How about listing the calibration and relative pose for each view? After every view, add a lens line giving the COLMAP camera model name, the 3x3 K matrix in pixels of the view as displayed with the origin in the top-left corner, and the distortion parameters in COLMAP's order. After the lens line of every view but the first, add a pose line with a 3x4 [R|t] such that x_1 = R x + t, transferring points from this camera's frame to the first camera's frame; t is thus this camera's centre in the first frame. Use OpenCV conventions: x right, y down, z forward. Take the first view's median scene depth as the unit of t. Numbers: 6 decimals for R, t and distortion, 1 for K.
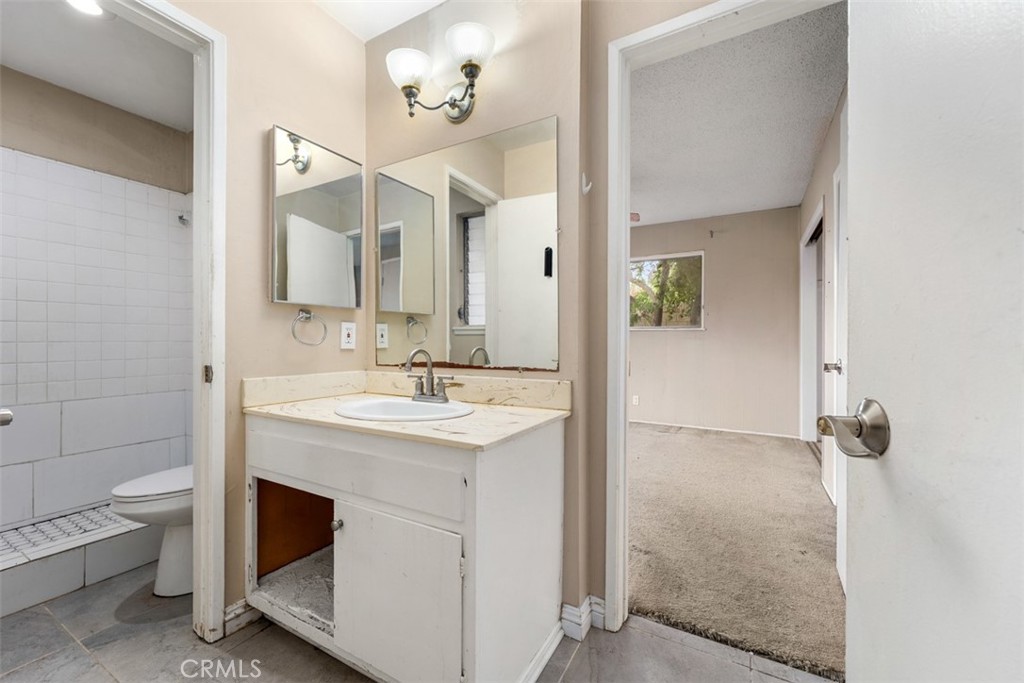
lens RADIAL K [[415.1, 0, 507.3], [0, 415.1, 339.9], [0, 0, 1]] dist [-0.000516, -0.000254]
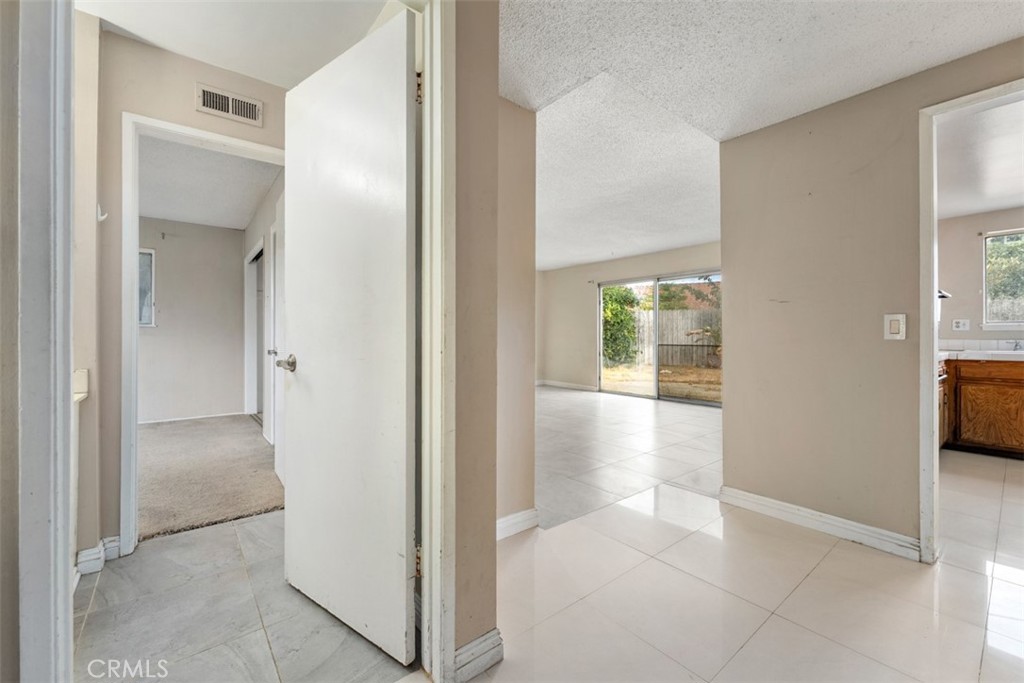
lens RADIAL K [[415.1, 0, 509.2], [0, 415.1, 335.3], [0, 0, 1]] dist [-0.000516, -0.000254]
pose [[0.361293, 0.000133, 0.932452, -0.532432], [0.001924, 0.999998, -0.000888, 0.000841], [-0.932450, 0.002115, 0.361292, -0.610599]]
